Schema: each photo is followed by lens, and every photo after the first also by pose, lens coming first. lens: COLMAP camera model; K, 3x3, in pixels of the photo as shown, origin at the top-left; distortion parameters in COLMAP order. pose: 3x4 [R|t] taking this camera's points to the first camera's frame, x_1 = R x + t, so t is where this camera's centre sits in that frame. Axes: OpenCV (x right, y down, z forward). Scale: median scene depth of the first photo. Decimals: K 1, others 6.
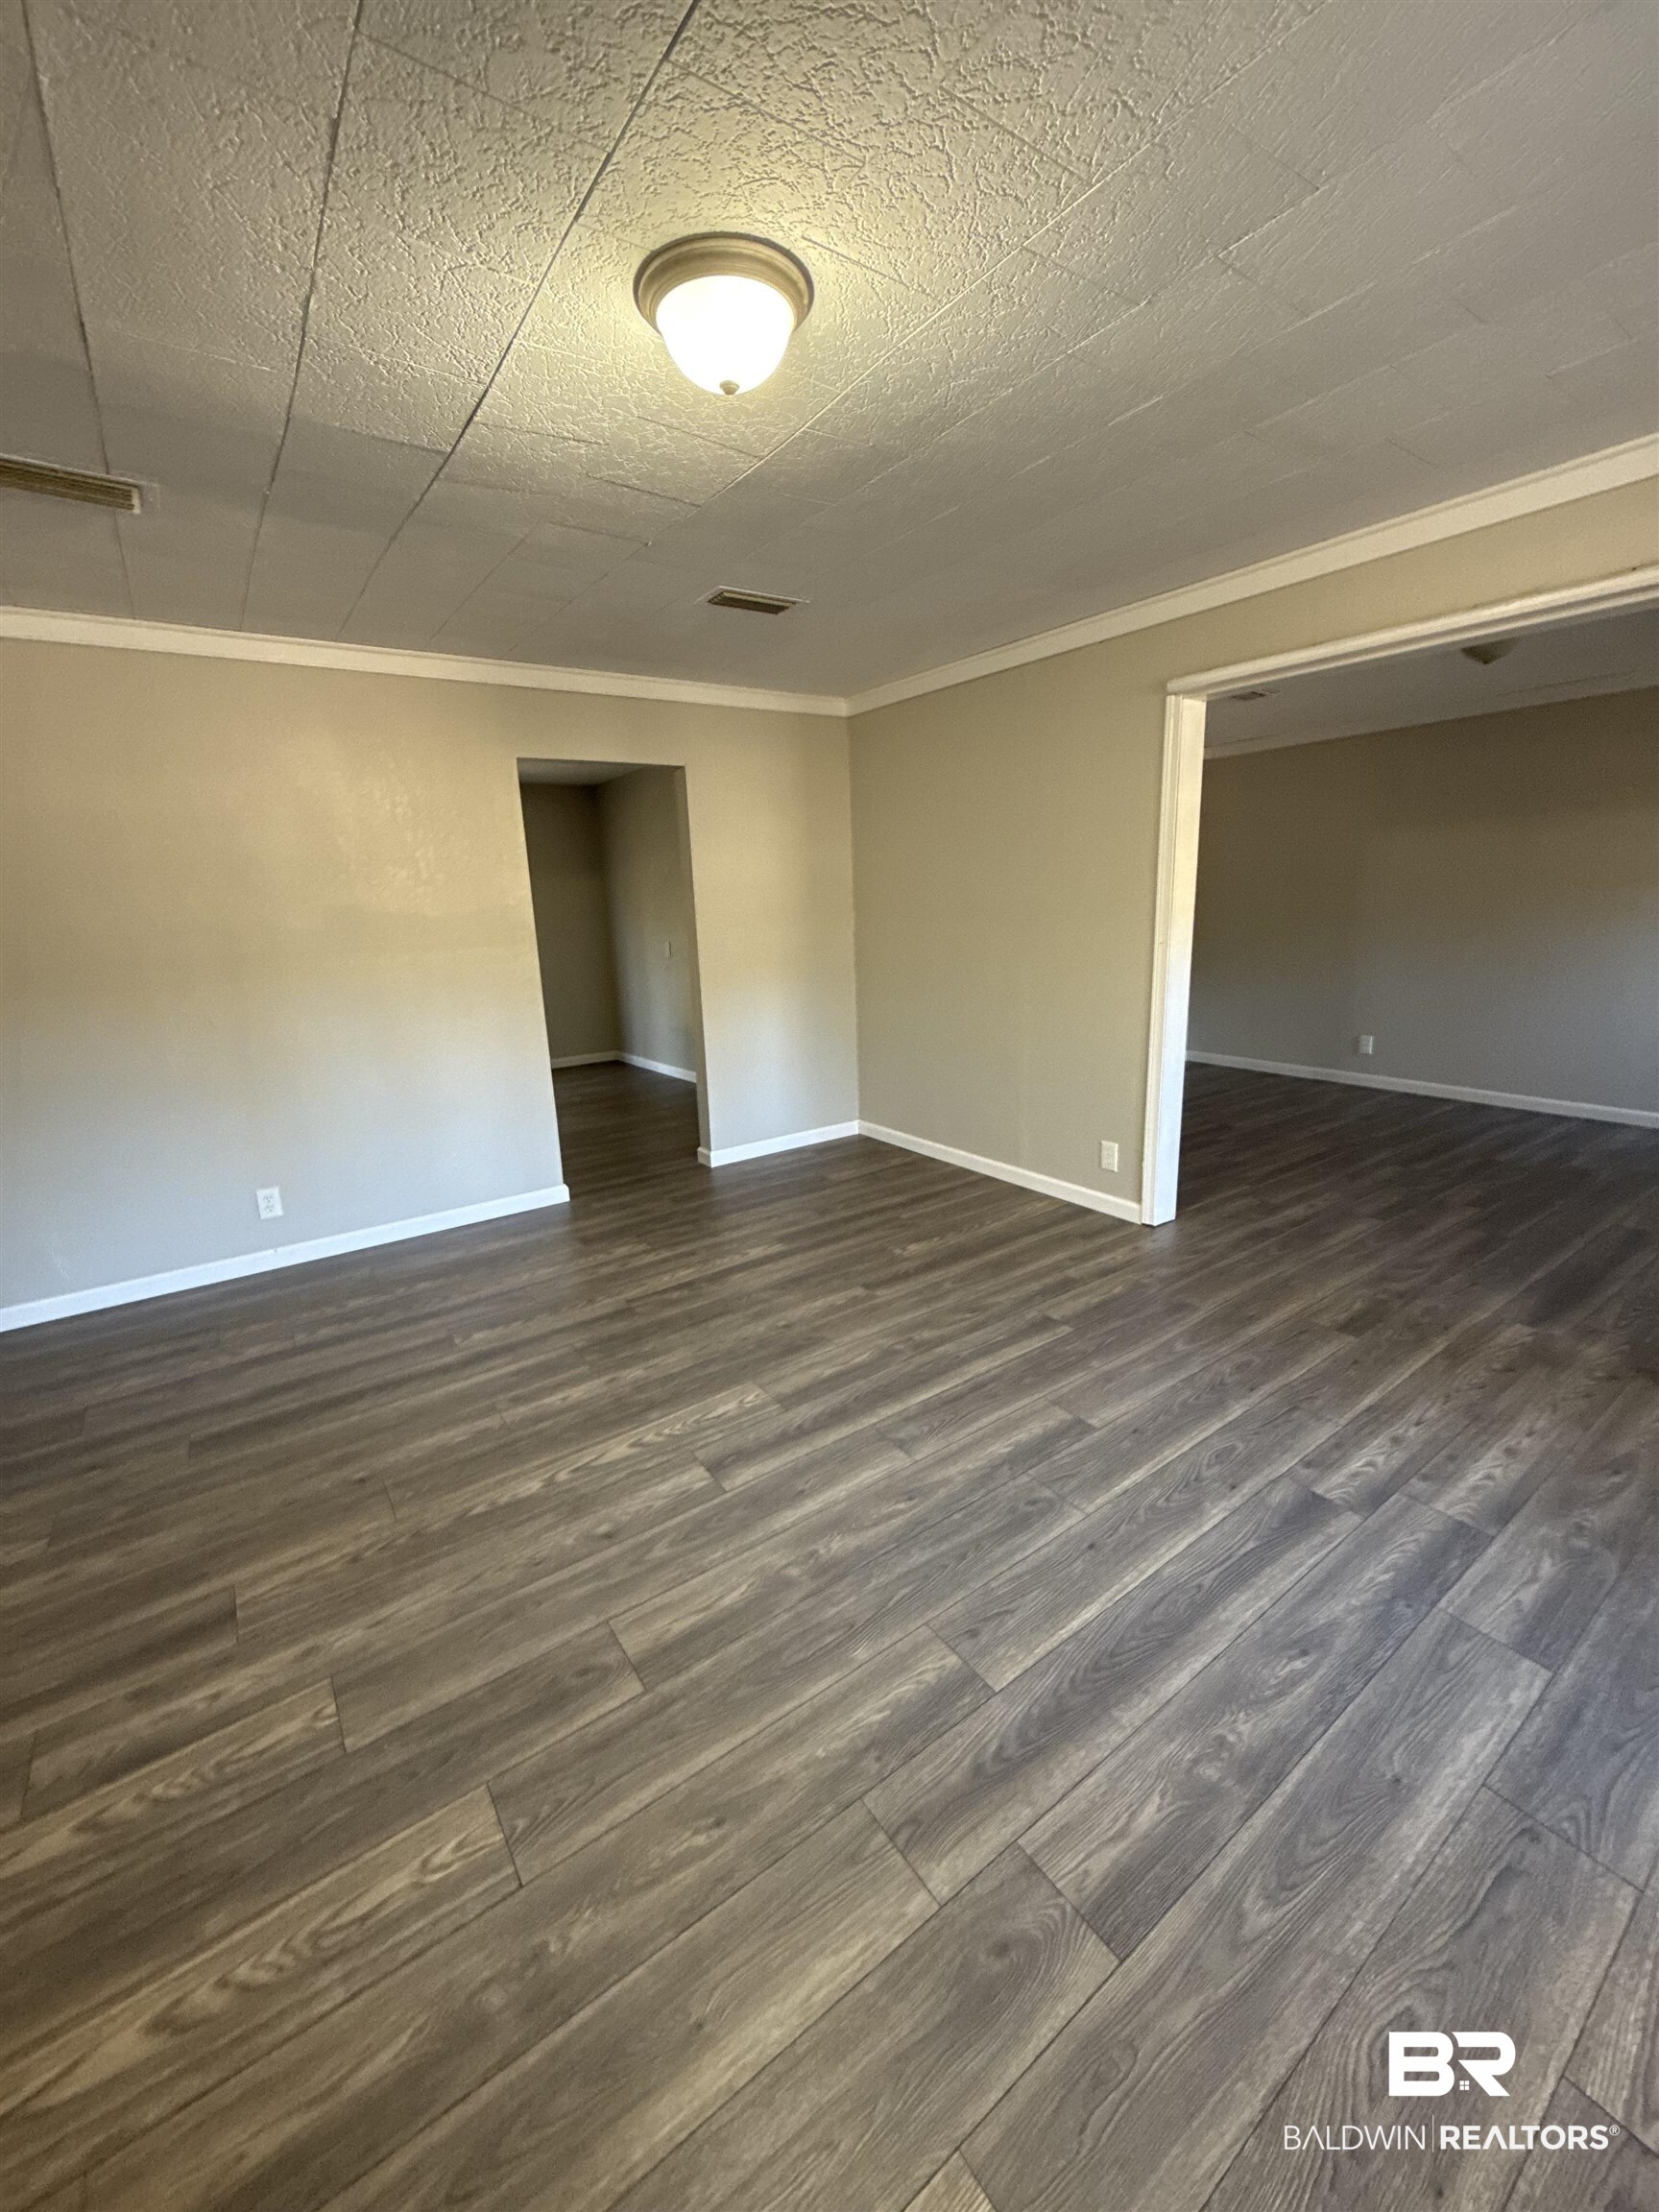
lens RADIAL K [[879.5, 0, 830.8], [0, 879.5, 1110.9], [0, 0, 1]] dist [0.000765, 0.000160]
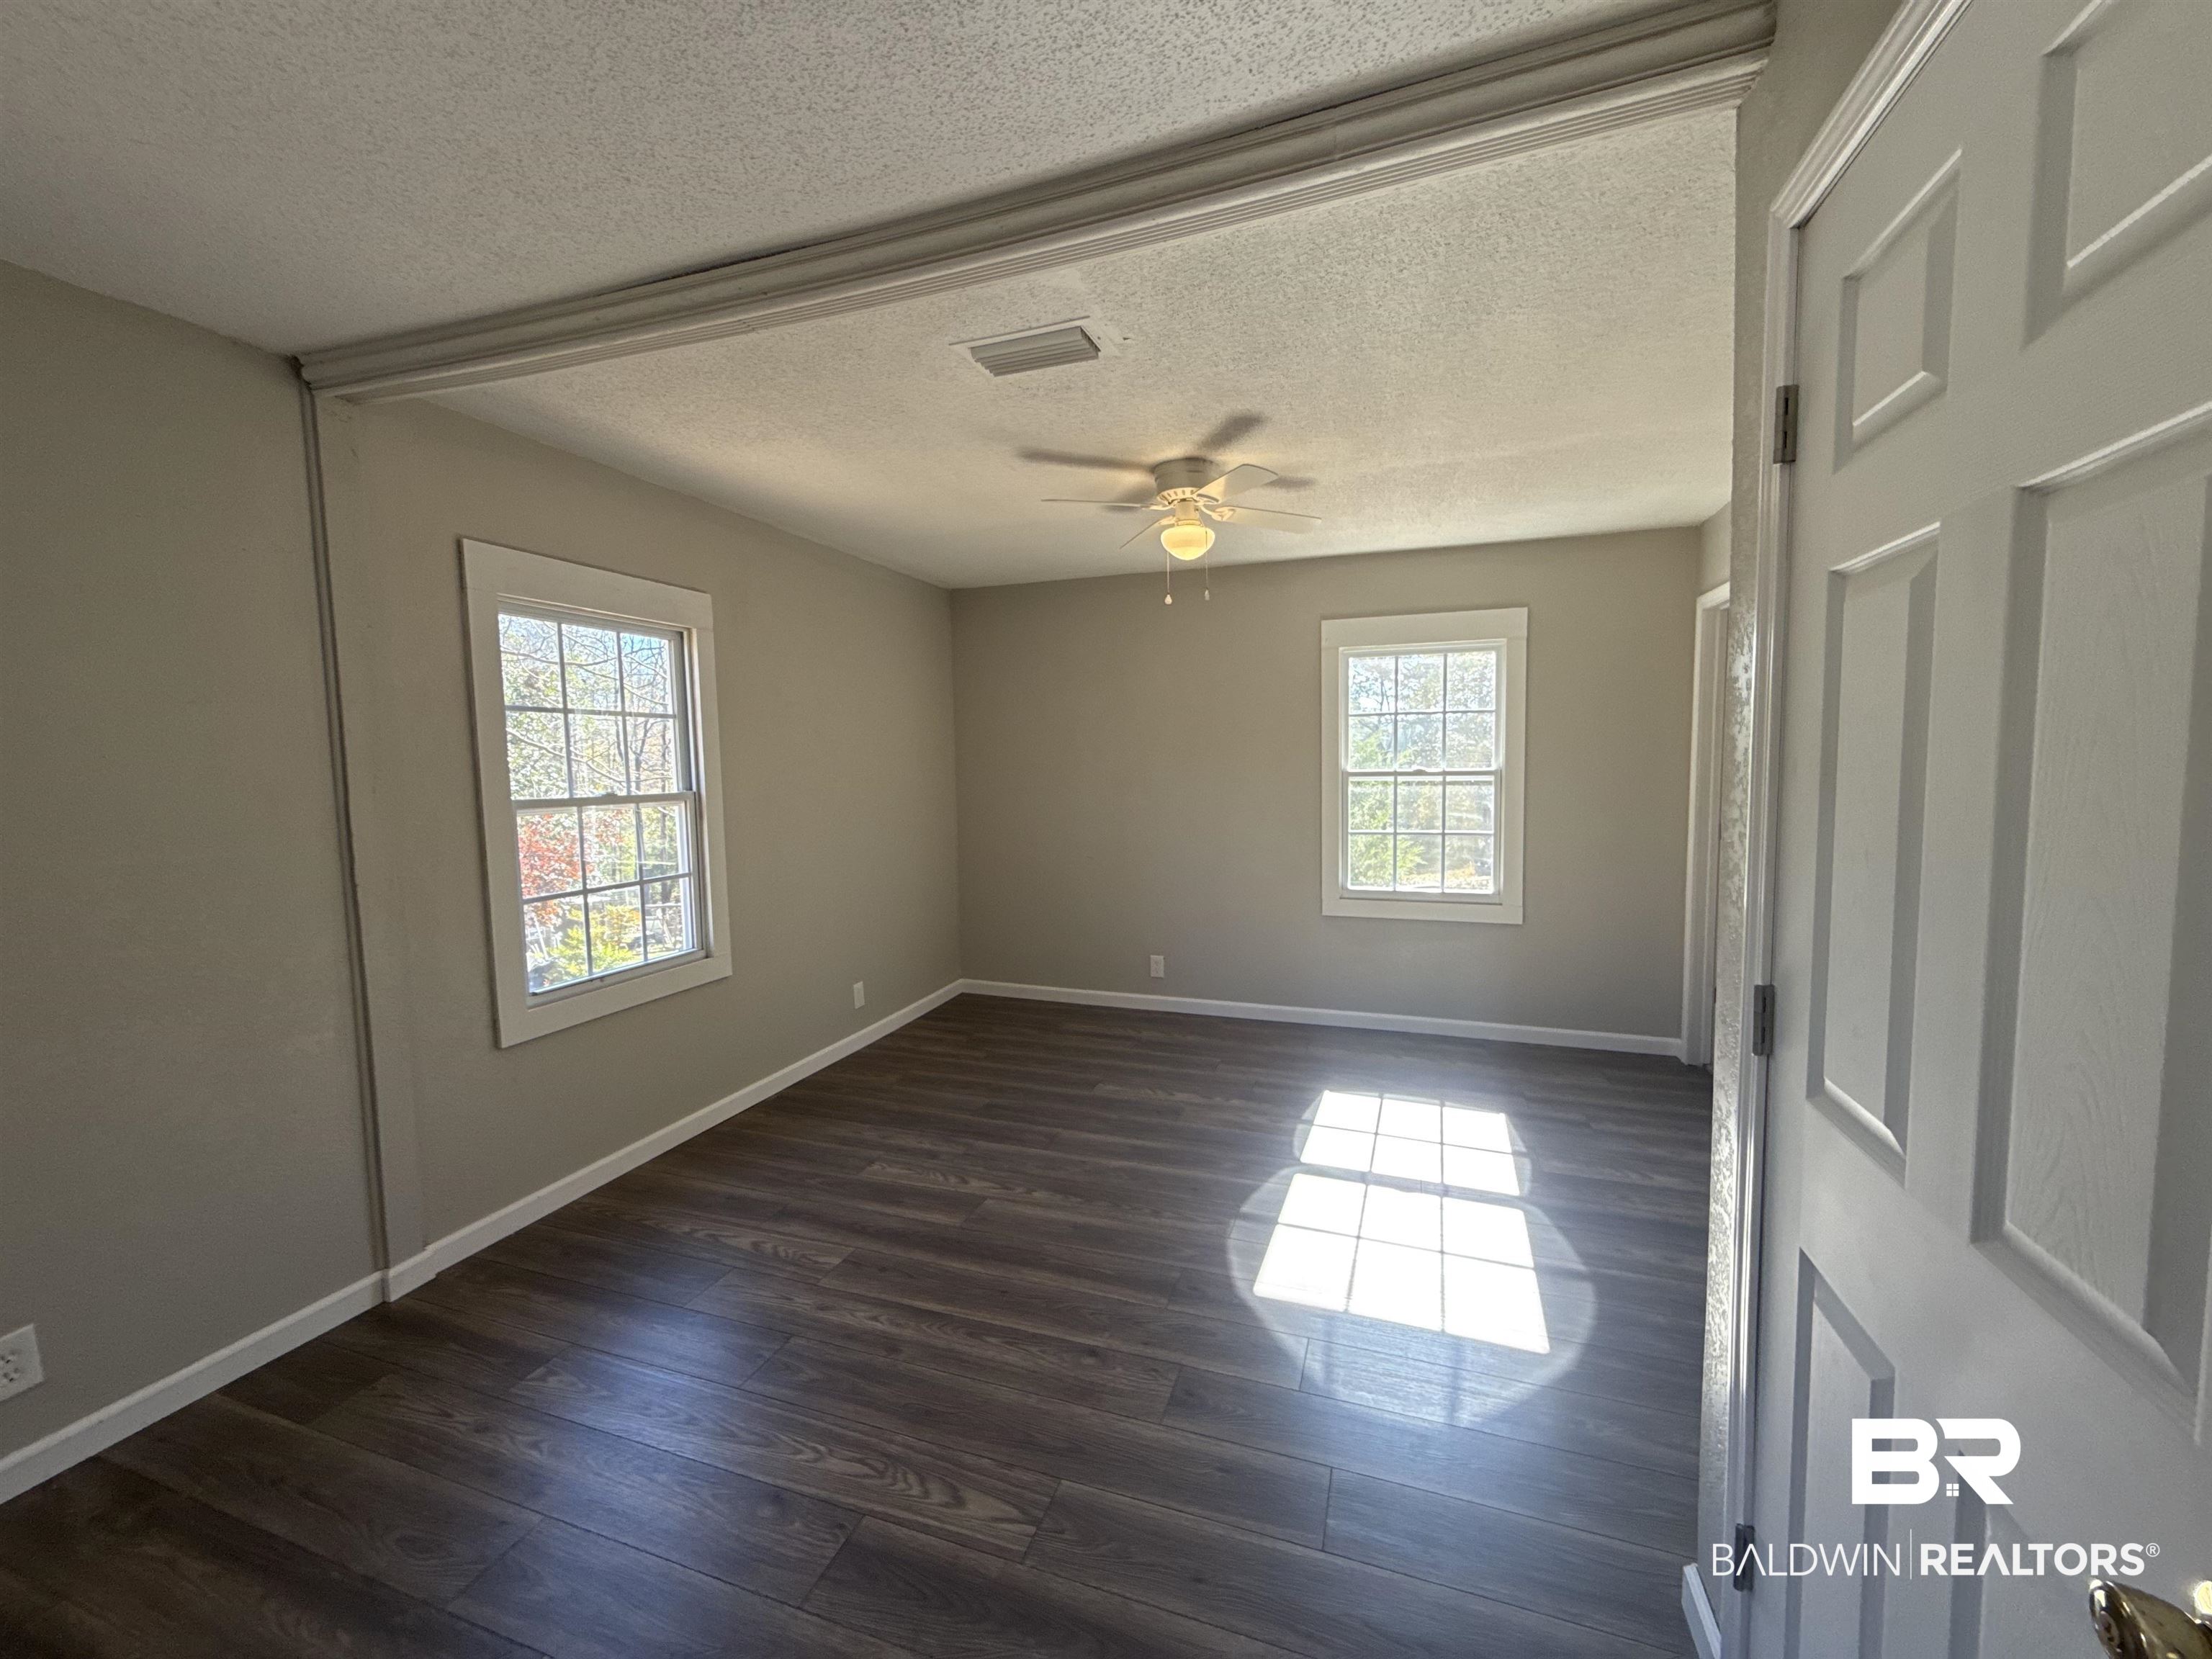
lens RADIAL K [[879.5, 0, 1094.2], [0, 879.5, 831.2], [0, 0, 1]] dist [0.000765, 0.000160]
pose [[-0.586109, -0.006845, 0.810204, -1.885048], [0.237550, 0.954569, 0.179910, -0.216117], [-0.774627, 0.297910, -0.557855, 1.192441]]
